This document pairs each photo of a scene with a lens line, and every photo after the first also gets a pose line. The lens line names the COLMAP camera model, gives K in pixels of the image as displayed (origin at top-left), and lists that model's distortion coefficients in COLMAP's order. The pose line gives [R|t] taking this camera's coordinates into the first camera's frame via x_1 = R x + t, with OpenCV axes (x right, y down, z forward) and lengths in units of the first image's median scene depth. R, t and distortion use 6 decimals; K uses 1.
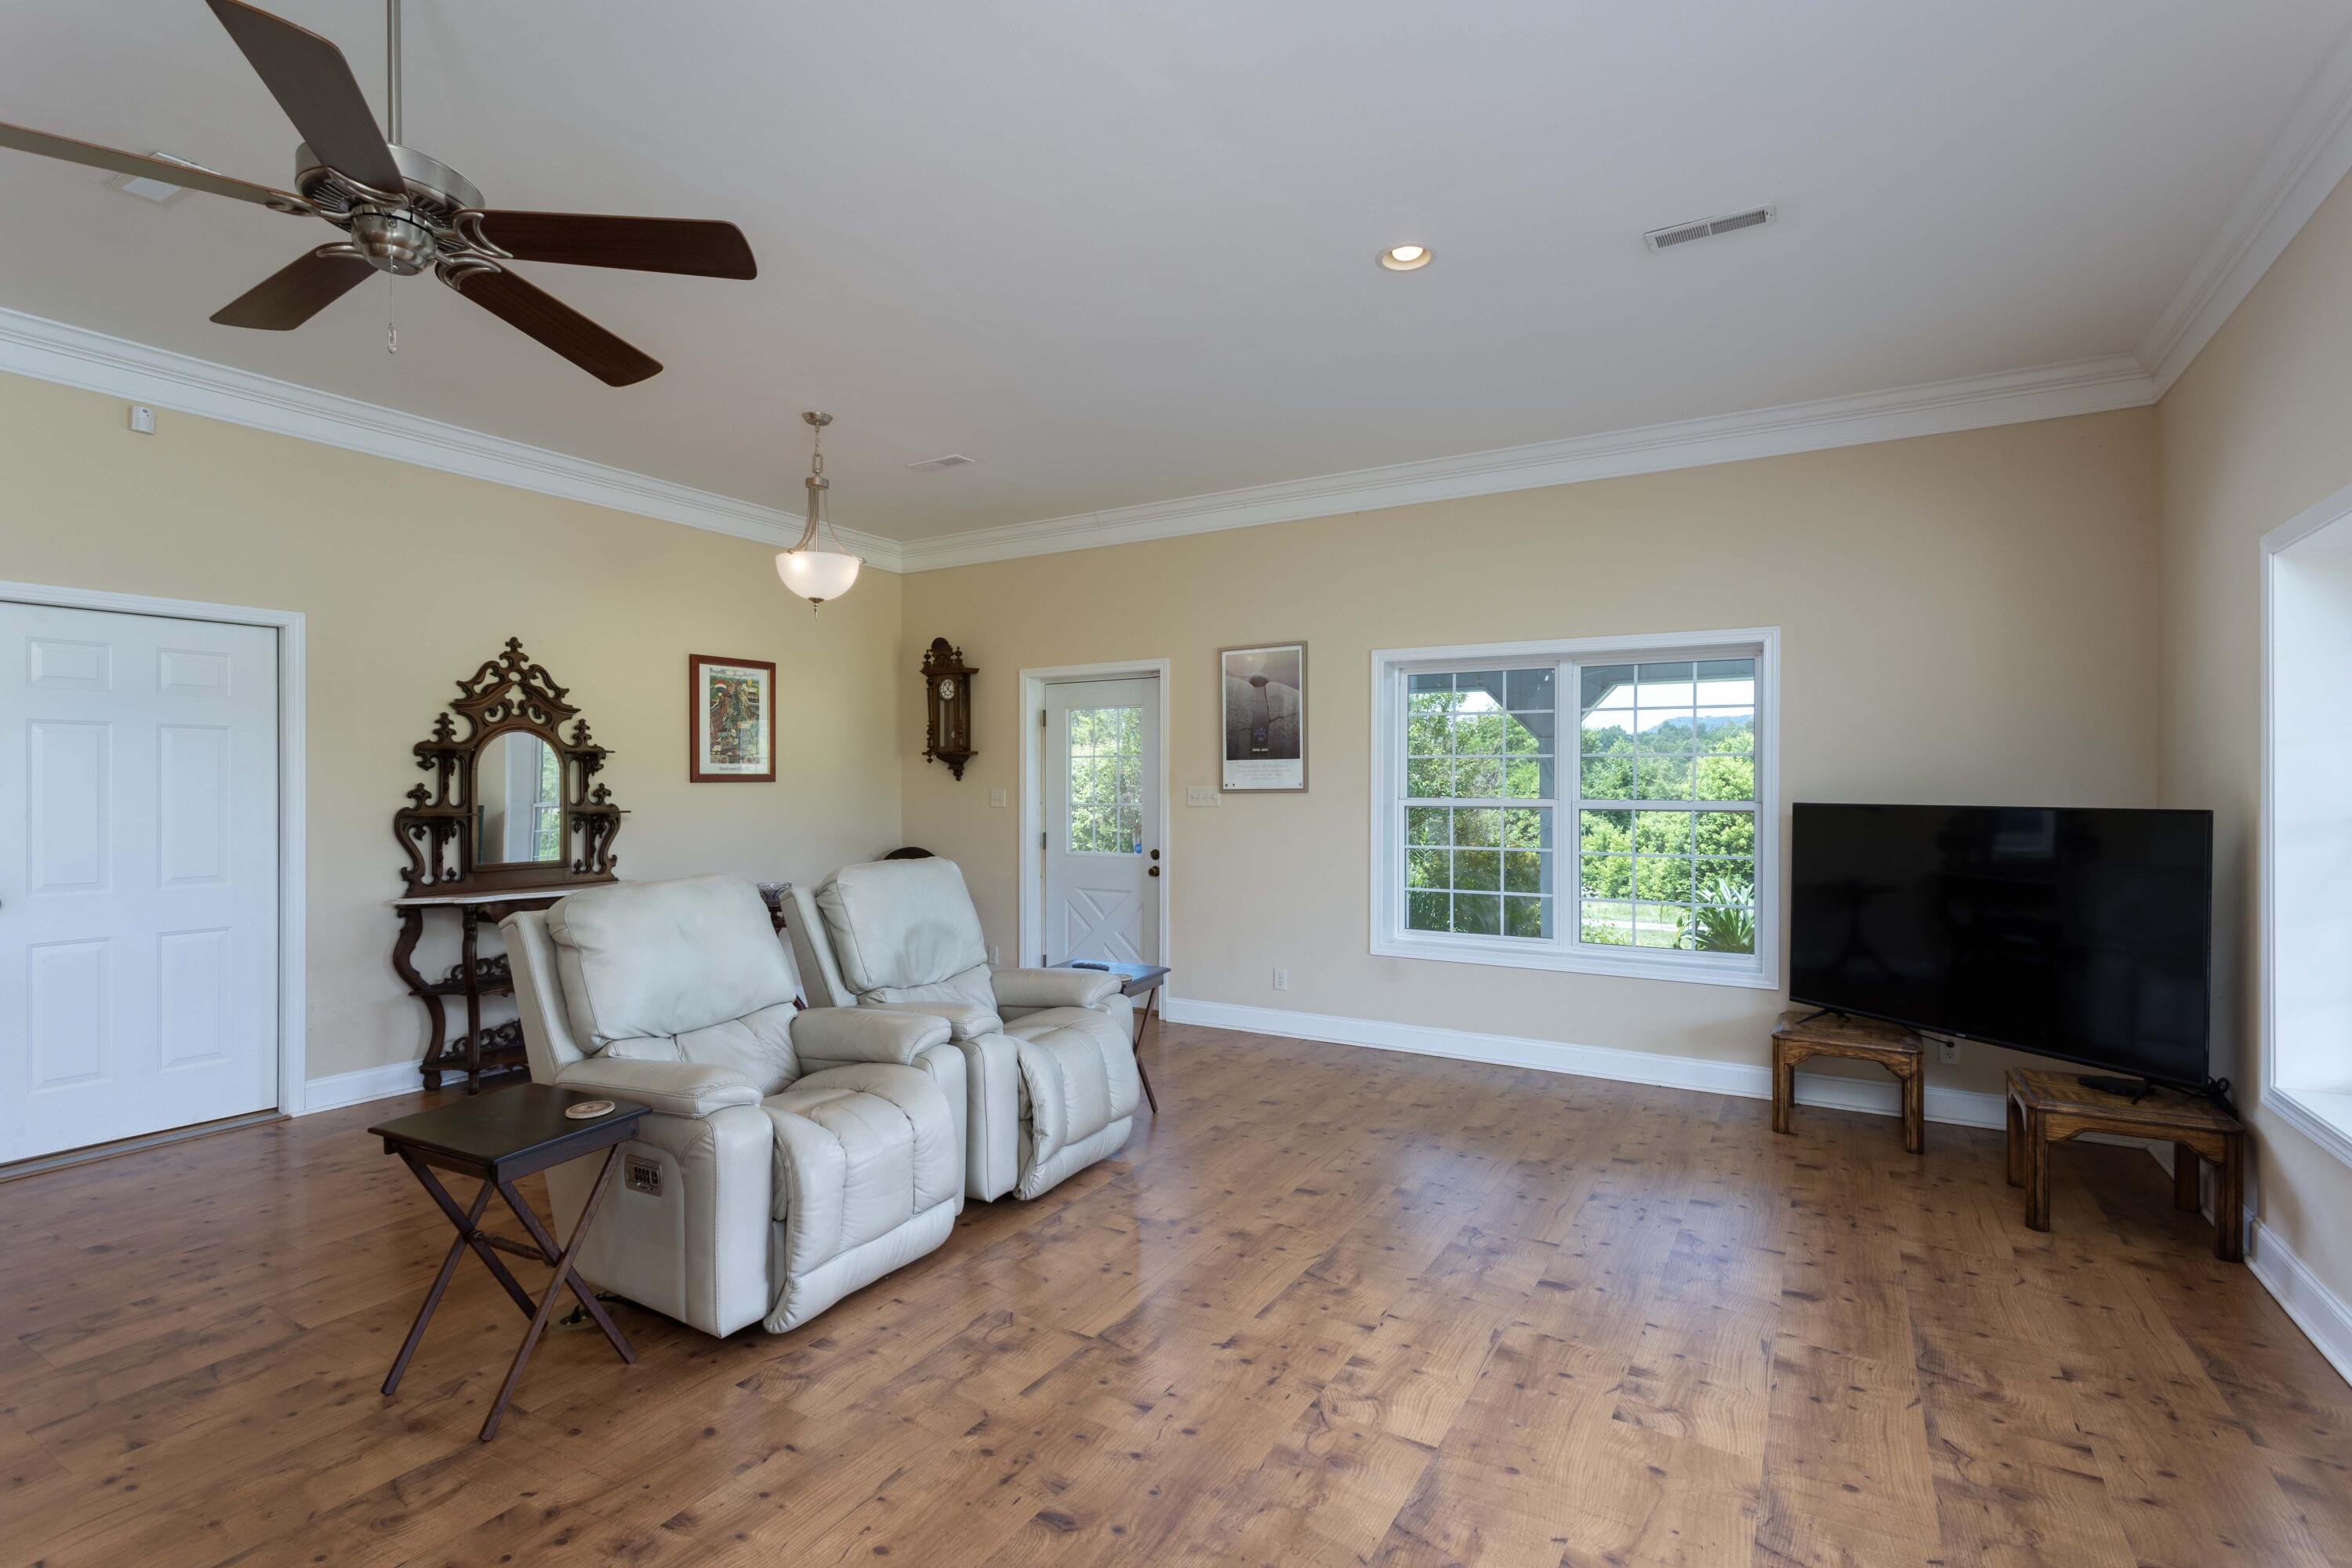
lens RADIAL K [[1101.7, 0, 1176.0], [0, 1101.7, 784.0], [0, 0, 1]] dist [0.001725, 0.000574]
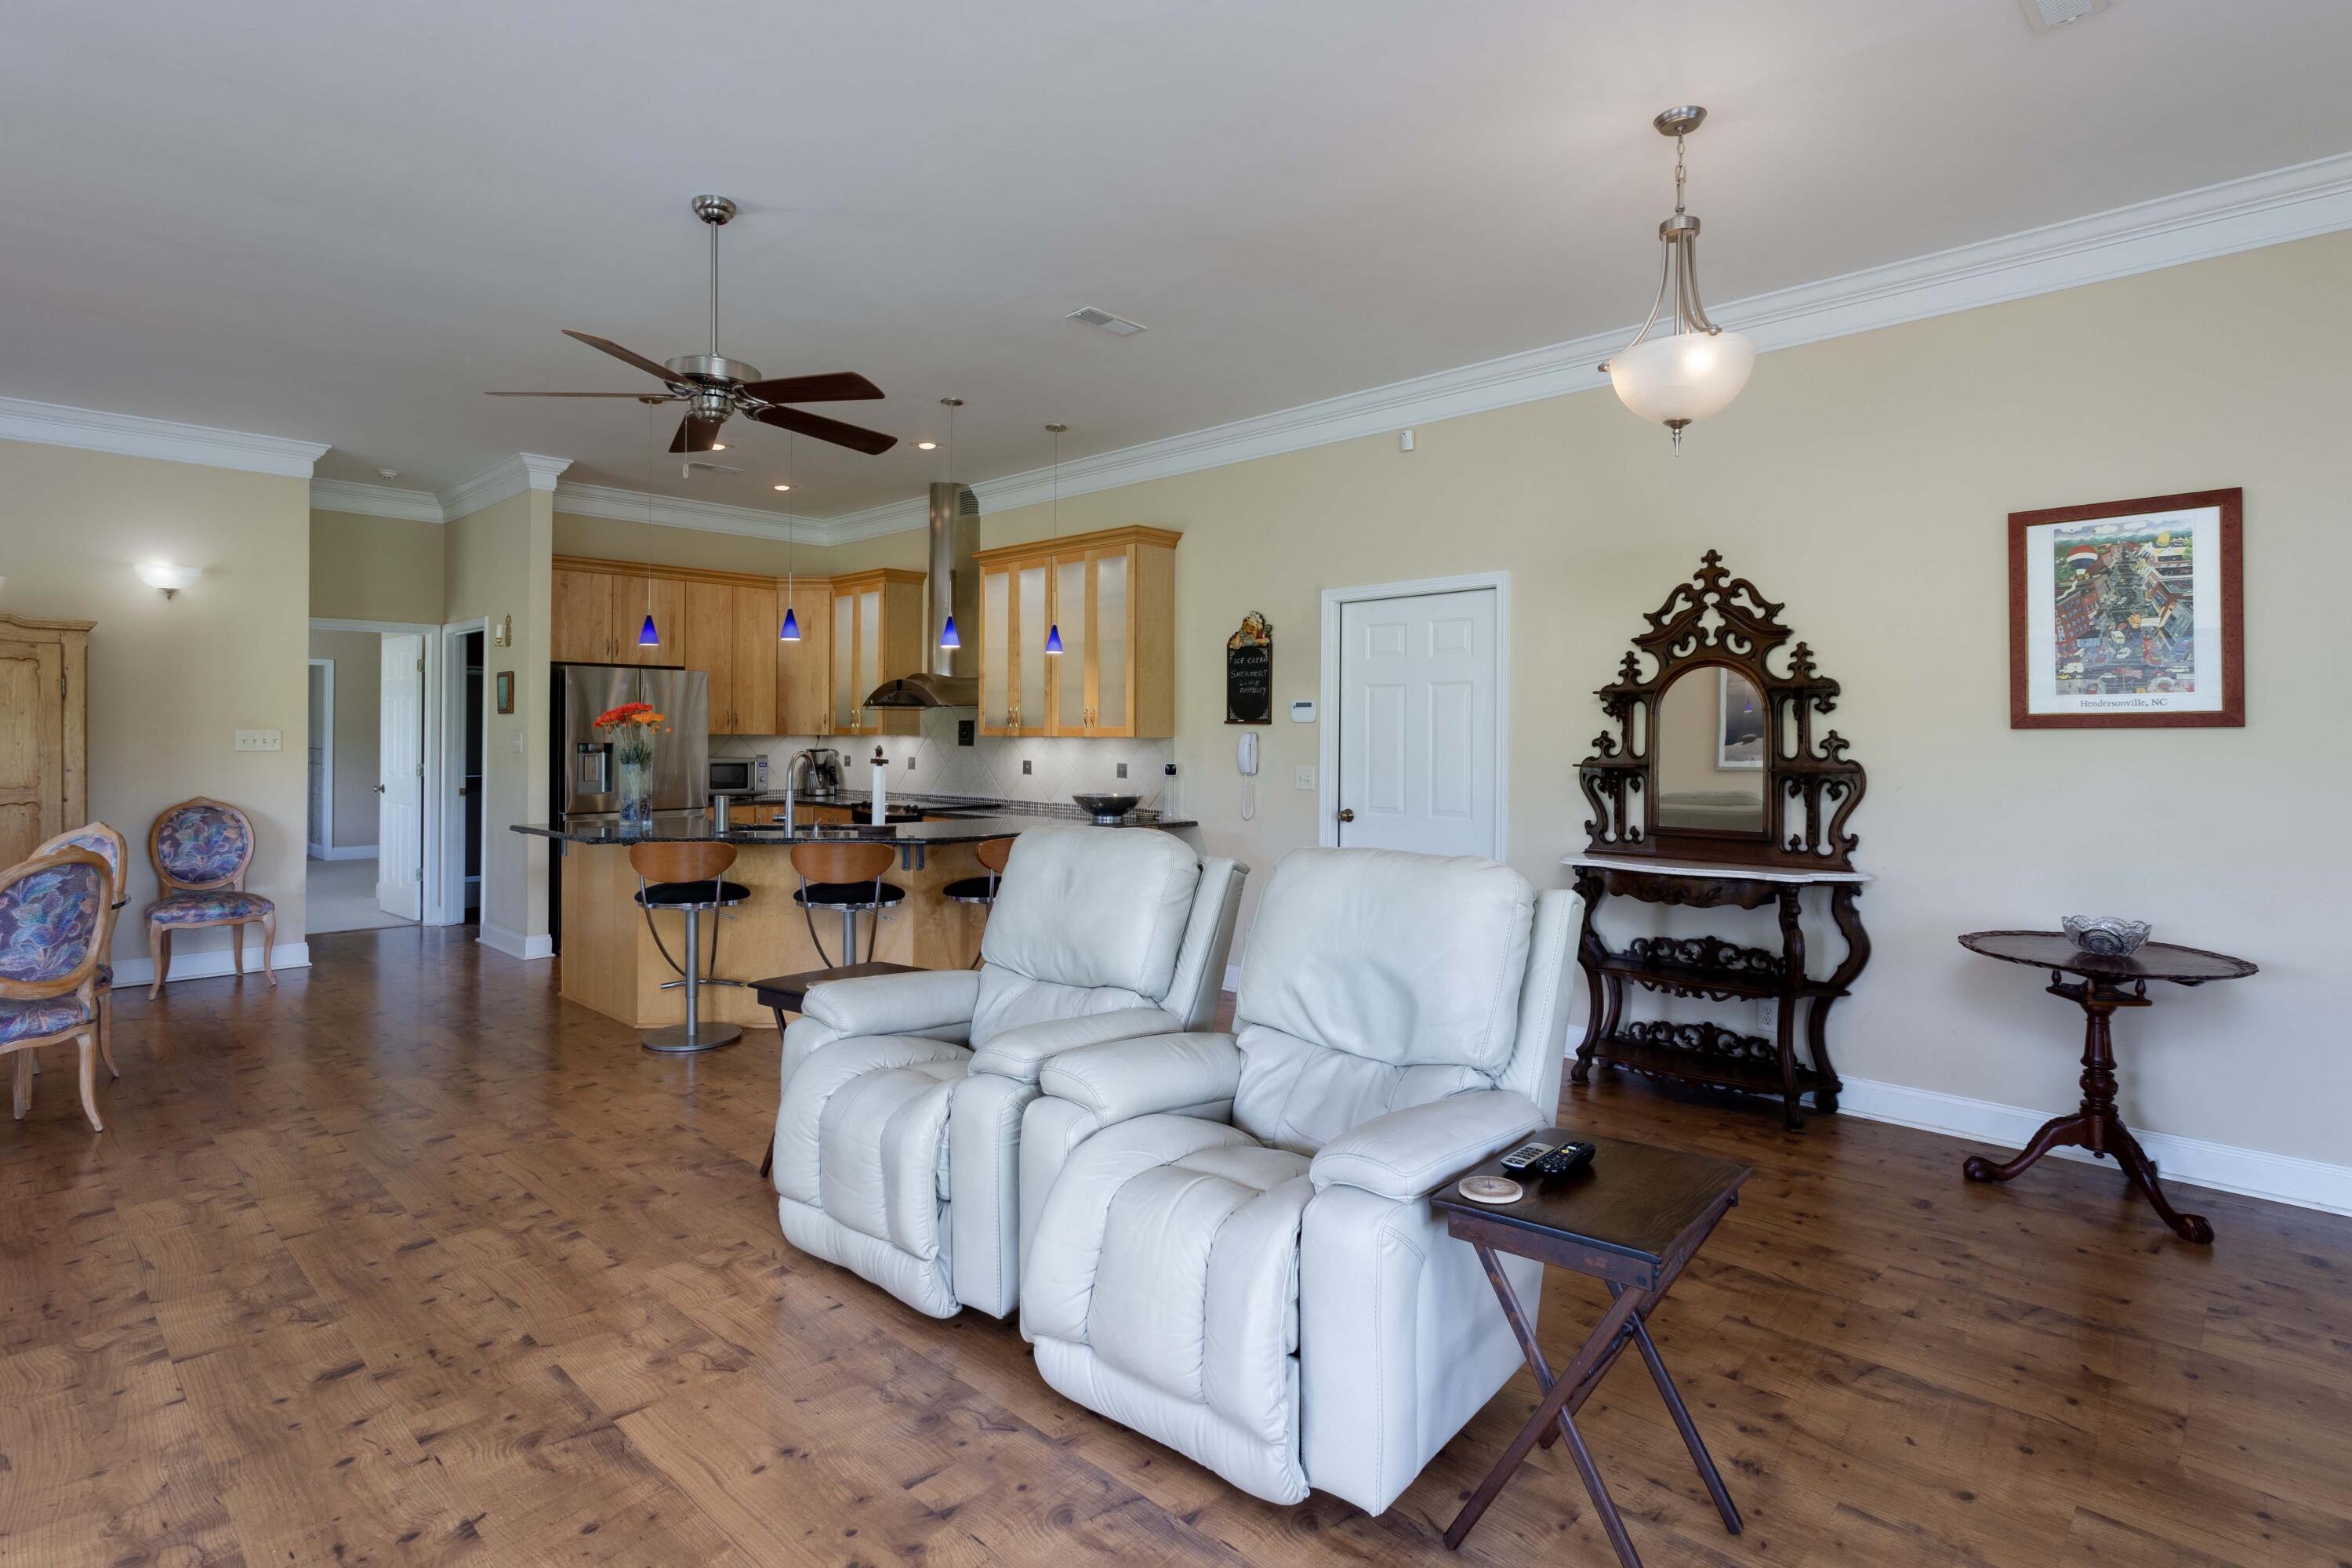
lens RADIAL K [[1186.7, 0, 1142.8], [0, 1186.7, 727.9], [0, 0, 1]] dist [0.002163, 0.001363]
pose [[-0.235826, -0.004939, -0.971783, 0.369016], [-0.000546, 0.999988, -0.004950, 0.002220], [0.971795, -0.000637, -0.235826, 0.862406]]
